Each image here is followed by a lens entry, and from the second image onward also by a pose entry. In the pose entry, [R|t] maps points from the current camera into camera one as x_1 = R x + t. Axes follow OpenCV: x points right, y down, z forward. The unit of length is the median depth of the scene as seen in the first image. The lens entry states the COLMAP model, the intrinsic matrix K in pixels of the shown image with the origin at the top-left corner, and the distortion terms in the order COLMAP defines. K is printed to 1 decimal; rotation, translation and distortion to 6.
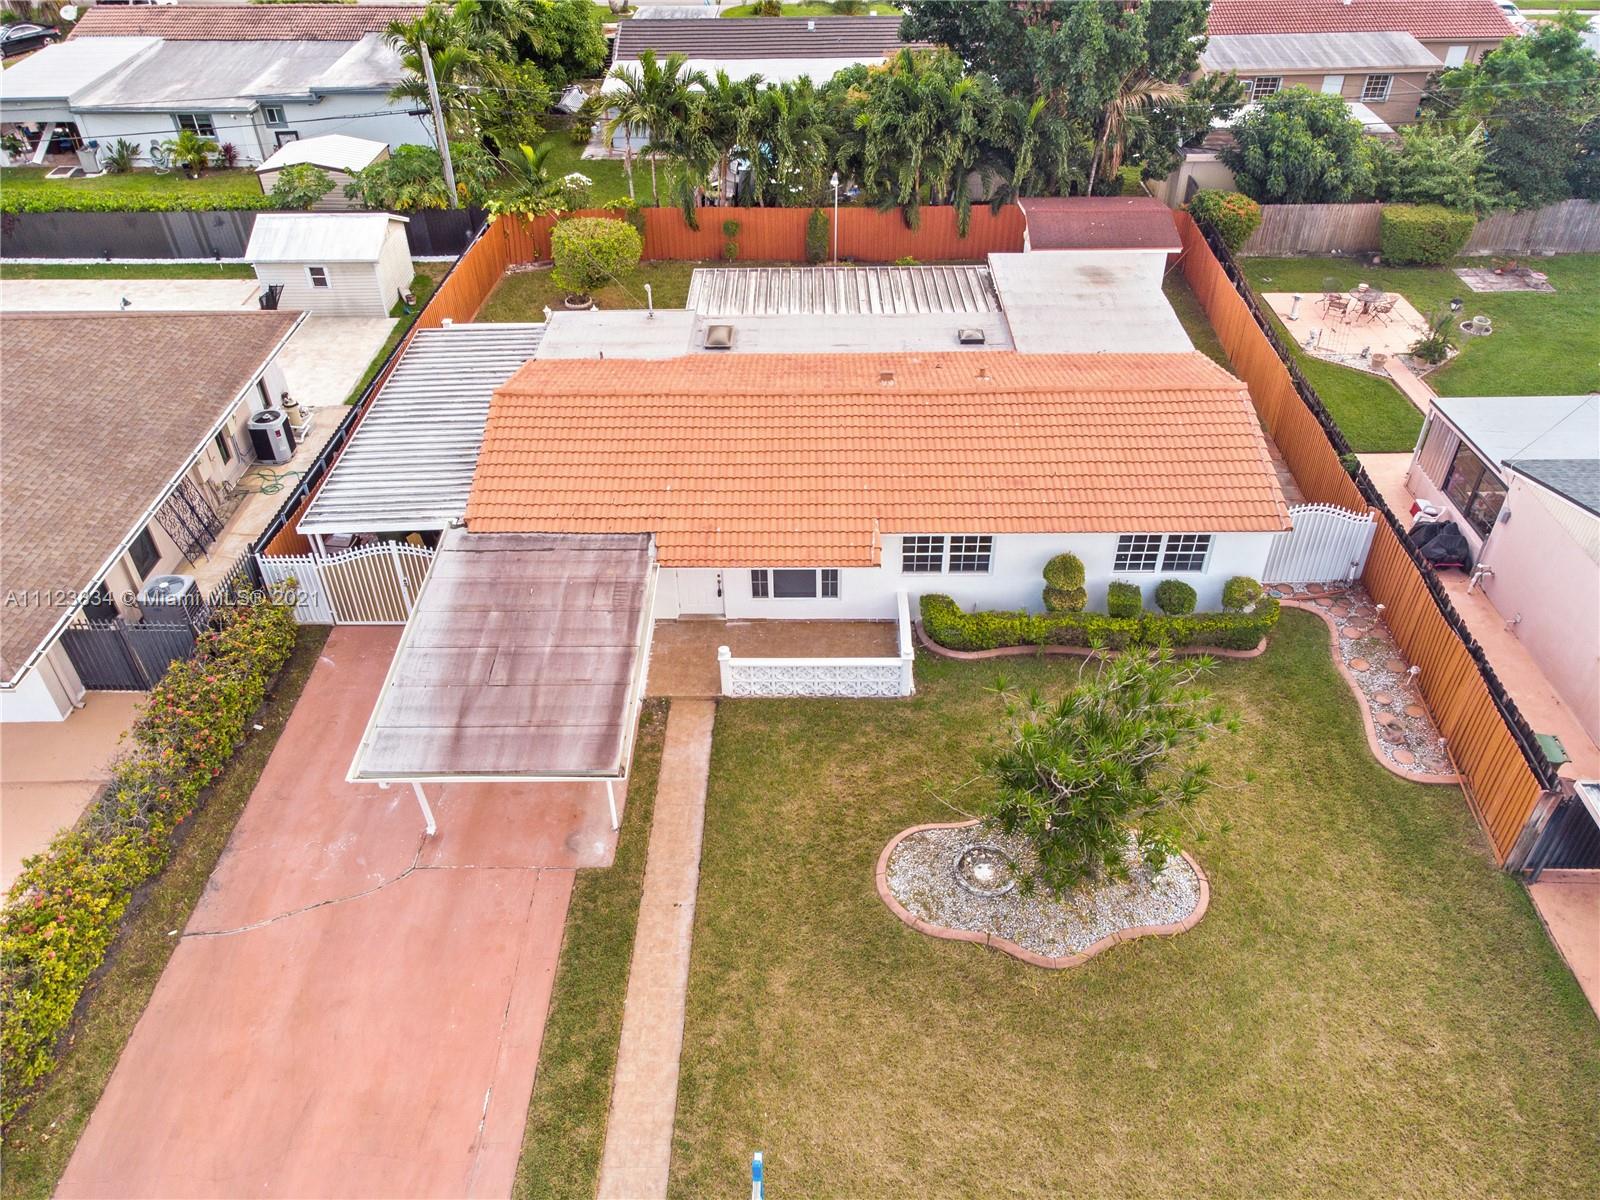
lens RADIAL K [[1202.6, 0, 800.0], [0, 1202.6, 600.0], [0, 0, 1]] dist [0.003496, 0.007703]
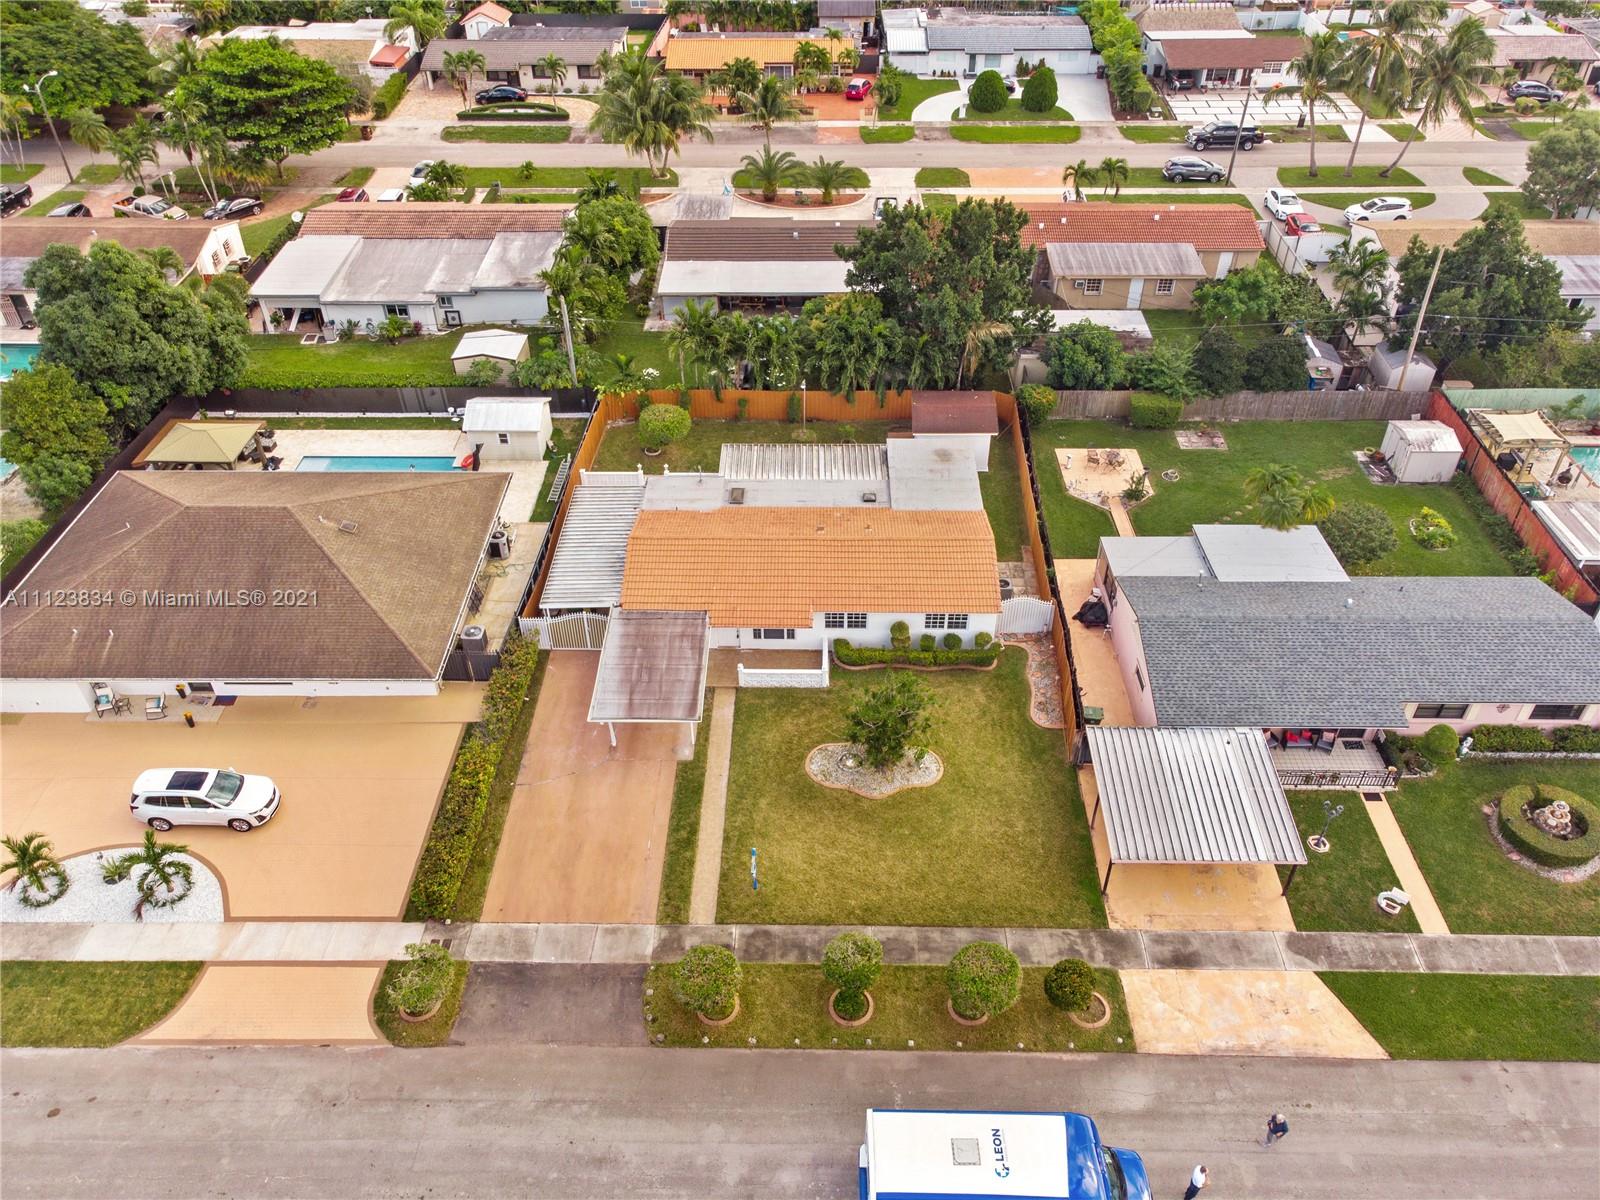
lens RADIAL K [[1202.6, 0, 800.0], [0, 1202.6, 600.0], [0, 0, 1]] dist [0.003496, 0.007703]
pose [[0.999956, 0.009336, -0.000253, 0.041515], [-0.009328, 0.999737, 0.020946, -0.115749], [0.000449, -0.020942, 0.999781, -1.101010]]
